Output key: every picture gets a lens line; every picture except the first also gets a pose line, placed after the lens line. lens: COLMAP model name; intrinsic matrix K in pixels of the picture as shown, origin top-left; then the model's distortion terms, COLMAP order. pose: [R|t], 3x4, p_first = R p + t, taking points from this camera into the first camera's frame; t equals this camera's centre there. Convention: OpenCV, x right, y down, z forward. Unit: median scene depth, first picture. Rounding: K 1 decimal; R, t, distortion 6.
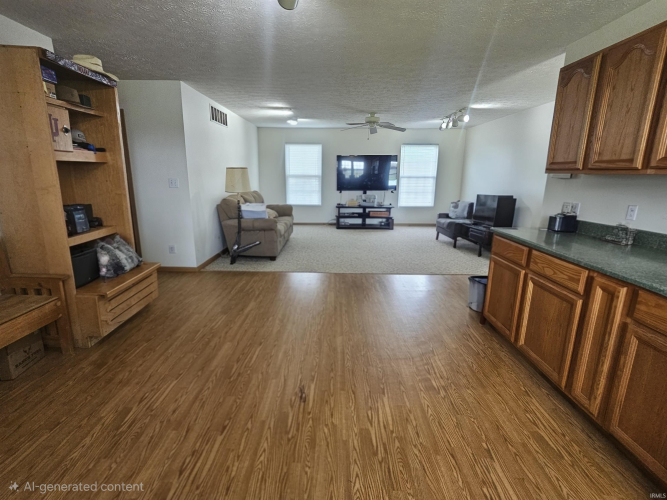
lens RADIAL K [[318.3, 0, 327.3], [0, 318.3, 246.2], [0, 0, 1]] dist [-0.002430, 0.001464]
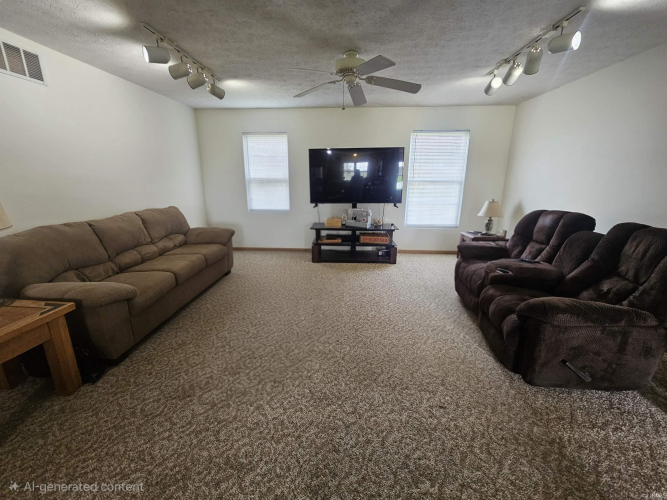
lens RADIAL K [[269.9, 0, 336.2], [0, 269.9, 247.1], [0, 0, 1]] dist [-0.004543, -0.000273]
pose [[0.999488, 0.005461, -0.031534, 0.099244], [-0.004256, 0.999263, 0.038156, -0.104496], [0.031719, -0.038002, 0.998774, 0.434616]]
